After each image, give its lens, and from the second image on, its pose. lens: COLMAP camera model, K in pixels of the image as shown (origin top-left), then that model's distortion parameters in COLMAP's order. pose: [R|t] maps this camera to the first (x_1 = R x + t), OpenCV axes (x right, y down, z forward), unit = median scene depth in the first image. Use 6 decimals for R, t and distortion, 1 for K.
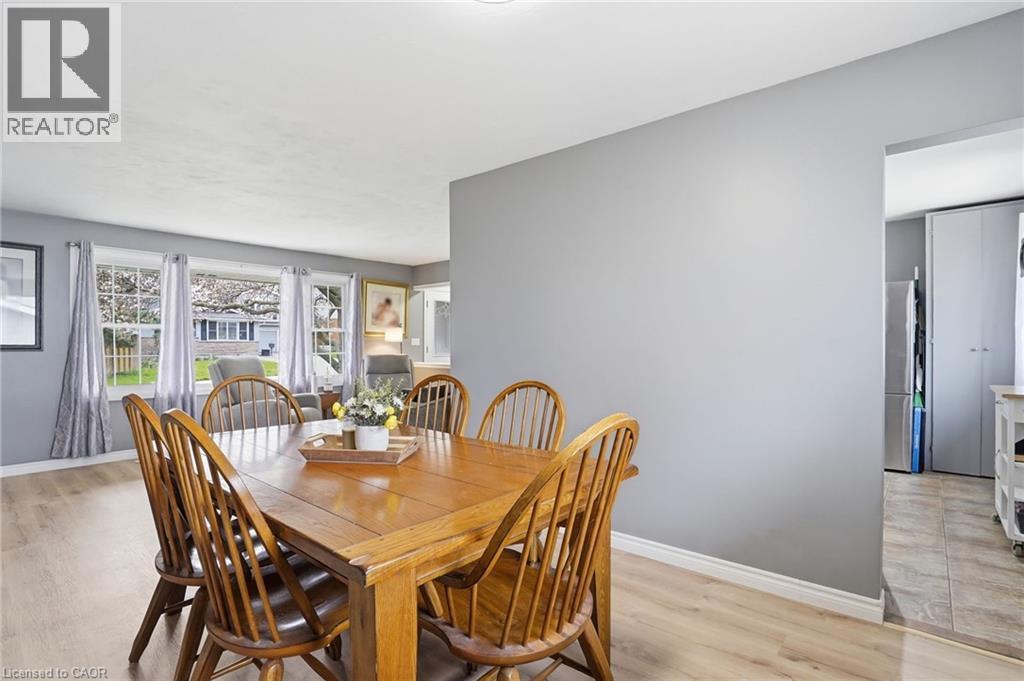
lens RADIAL K [[490.3, 0, 516.4], [0, 490.3, 340.9], [0, 0, 1]] dist [-0.031238, 0.015868]
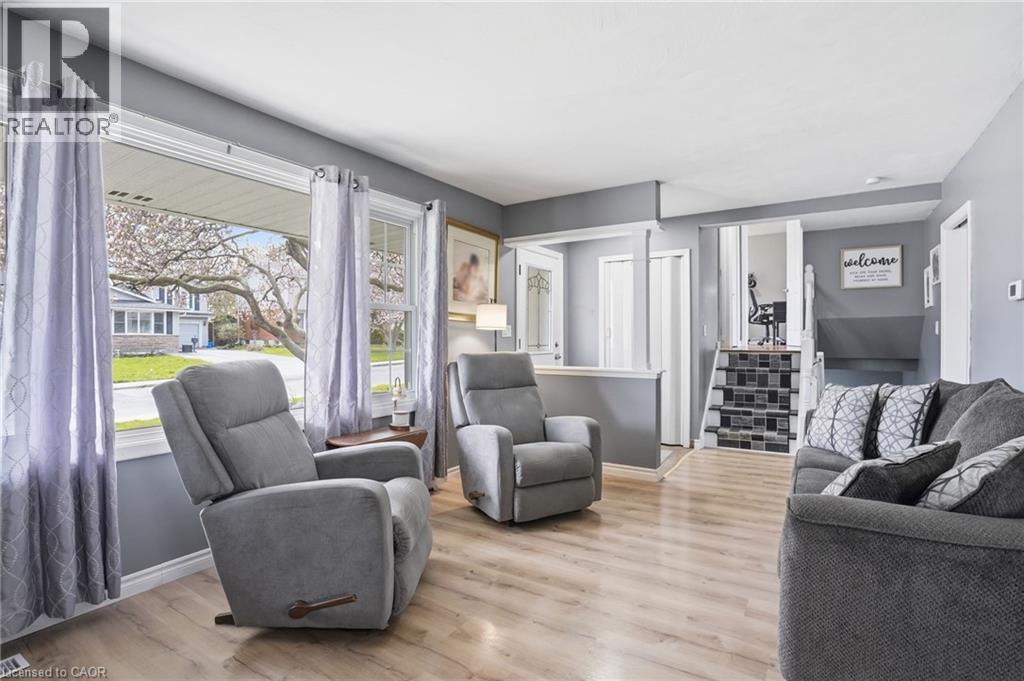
lens RADIAL K [[487.4, 0, 510.8], [0, 487.4, 331.5], [0, 0, 1]] dist [0.001213, 0.000602]
pose [[0.992553, -0.000450, 0.121814, -0.295234], [0.001455, 0.999966, -0.008162, 0.008595], [-0.121806, 0.008278, 0.992519, 0.430512]]
